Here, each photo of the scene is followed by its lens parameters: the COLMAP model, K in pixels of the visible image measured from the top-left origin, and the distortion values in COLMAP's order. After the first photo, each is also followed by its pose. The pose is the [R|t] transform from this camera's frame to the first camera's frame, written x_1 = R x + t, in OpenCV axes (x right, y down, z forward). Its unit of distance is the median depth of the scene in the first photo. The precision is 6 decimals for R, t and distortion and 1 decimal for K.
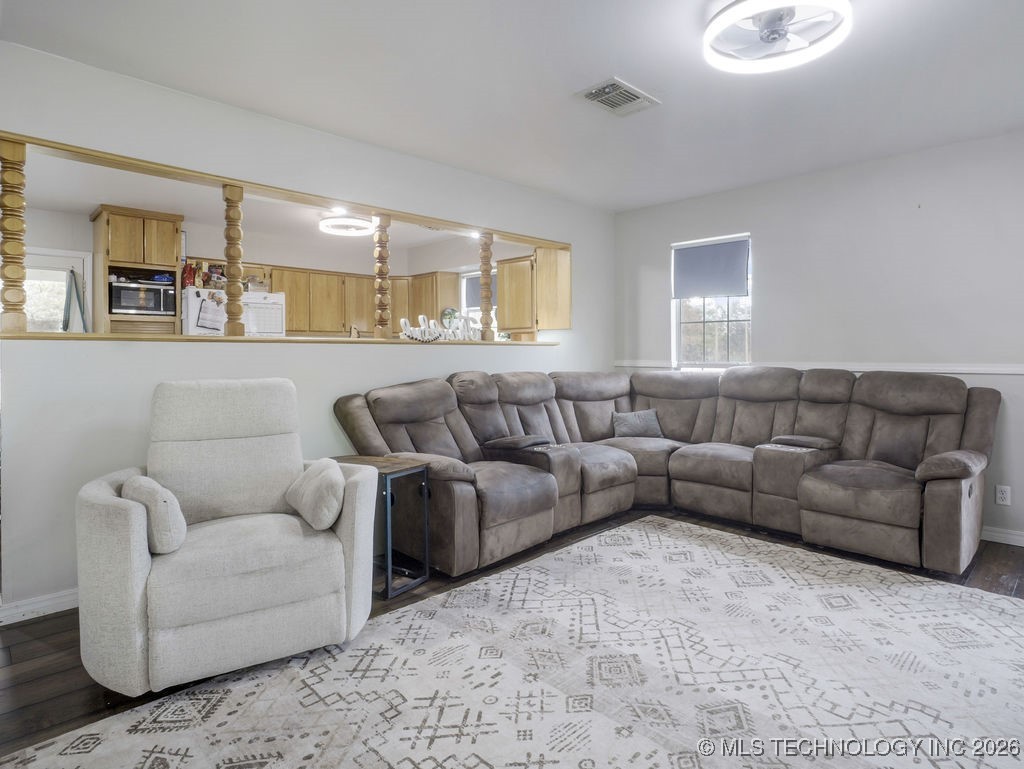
lens RADIAL K [[577.3, 0, 515.2], [0, 577.3, 347.7], [0, 0, 1]] dist [-0.012681, 0.000852]
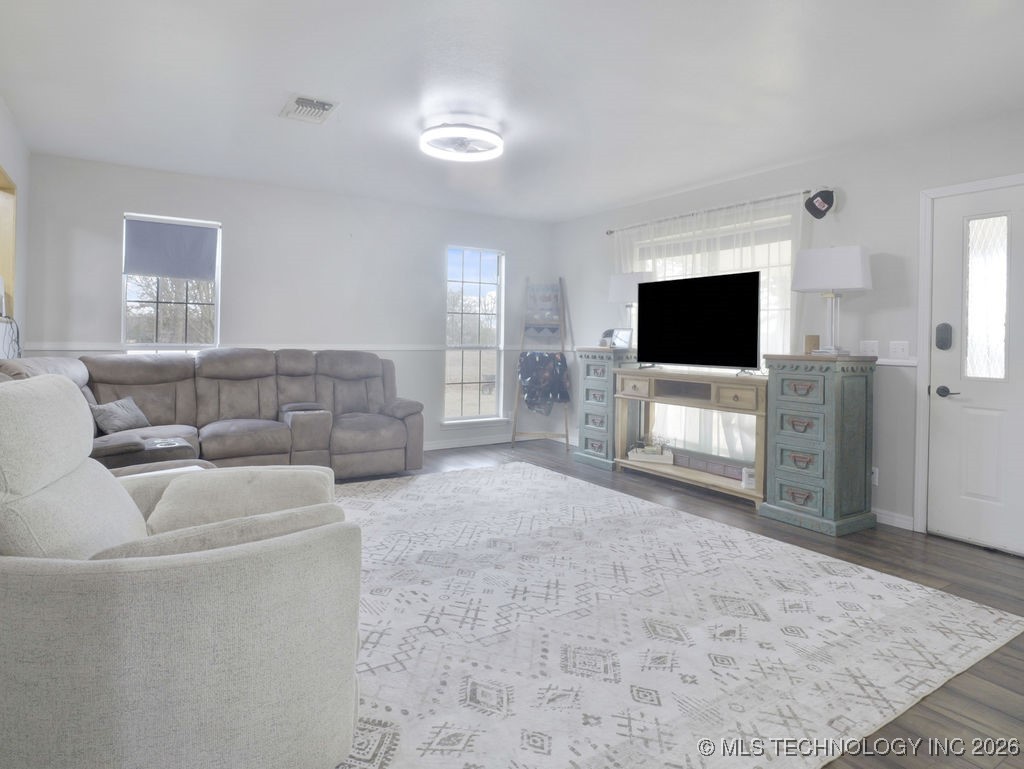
lens RADIAL K [[612.7, 0, 509.8], [0, 612.7, 334.9], [0, 0, 1]] dist [-0.002824, -0.000364]
pose [[0.192463, 0.008172, 0.981270, -1.121247], [-0.022623, 0.999737, -0.003888, -0.000118], [-0.981043, -0.021451, 0.192597, 0.460709]]
